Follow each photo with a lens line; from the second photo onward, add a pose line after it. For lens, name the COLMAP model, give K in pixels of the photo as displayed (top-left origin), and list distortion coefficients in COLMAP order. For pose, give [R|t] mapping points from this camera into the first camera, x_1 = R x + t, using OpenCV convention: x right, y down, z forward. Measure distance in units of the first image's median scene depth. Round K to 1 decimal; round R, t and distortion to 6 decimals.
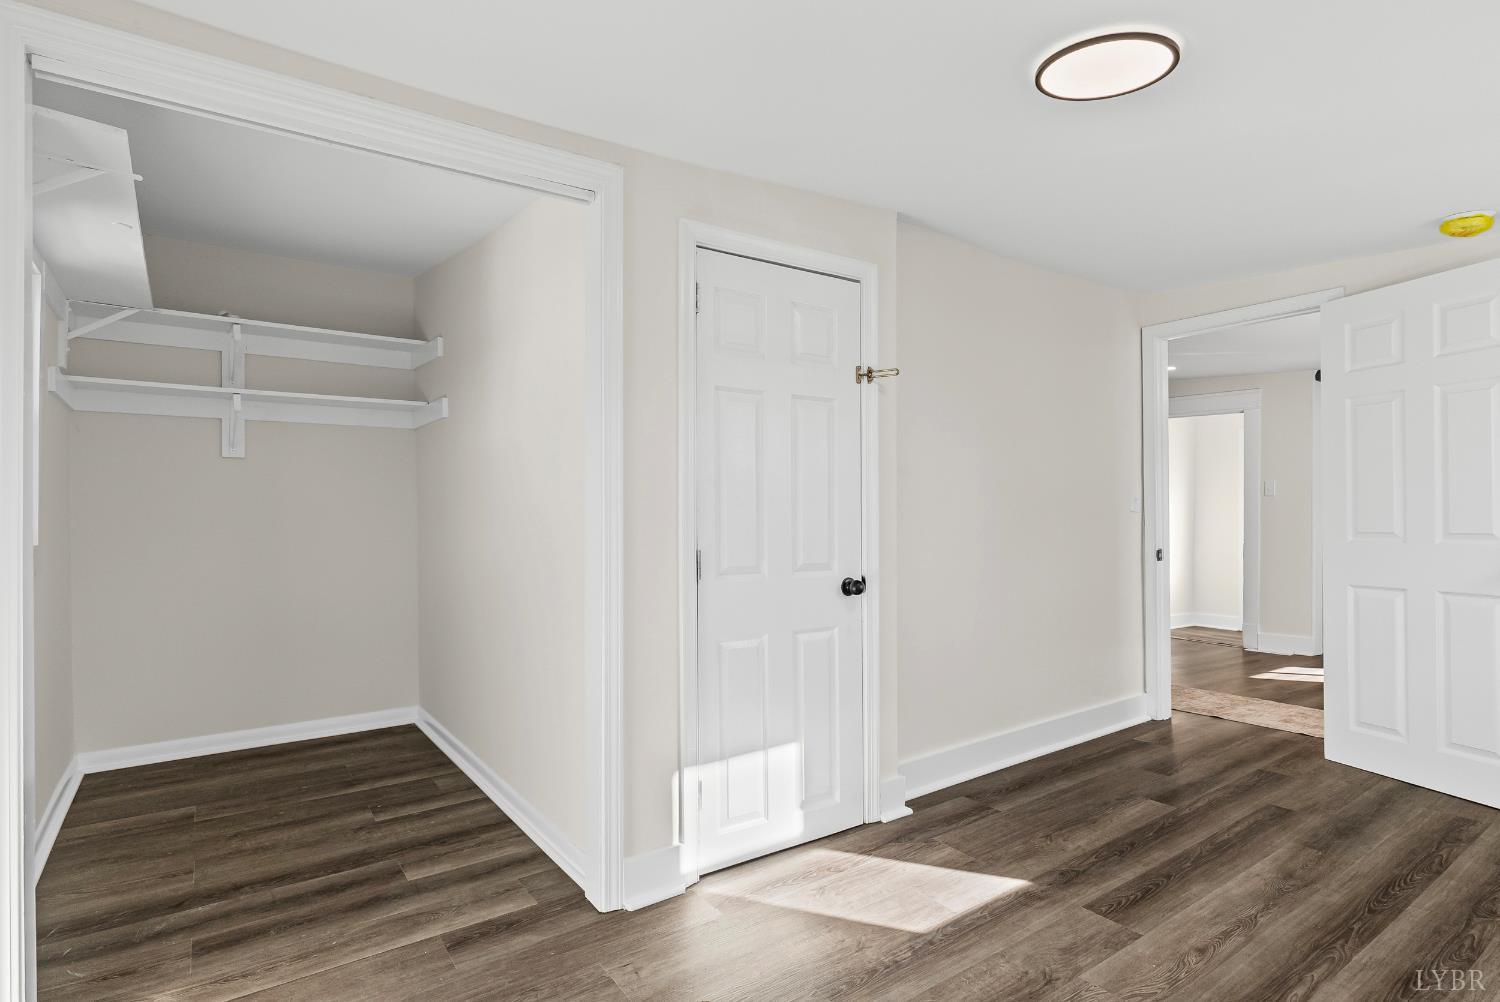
lens RADIAL K [[783.2, 0, 753.2], [0, 783.2, 505.0], [0, 0, 1]] dist [0.000691, -0.002012]
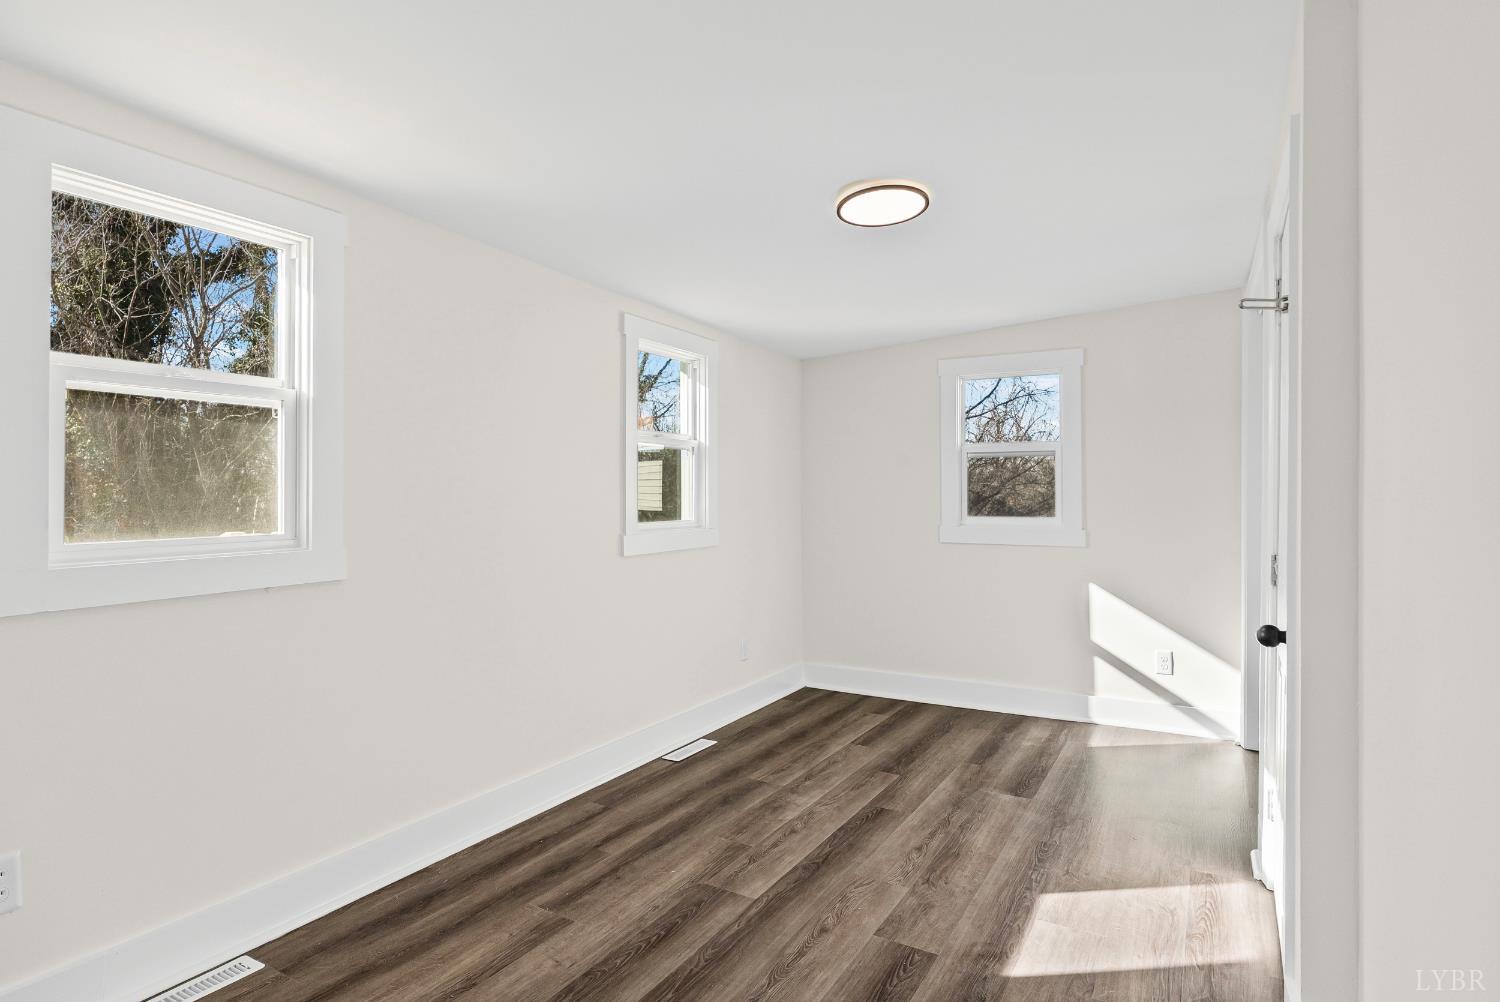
lens RADIAL K [[783.2, 0, 748.6], [0, 783.2, 496.8], [0, 0, 1]] dist [0.000691, -0.002012]
pose [[-0.913052, 0.007543, -0.407773, 1.060848], [0.004139, 0.999949, 0.009230, -0.030815], [0.407822, 0.006739, -0.913037, 1.866125]]
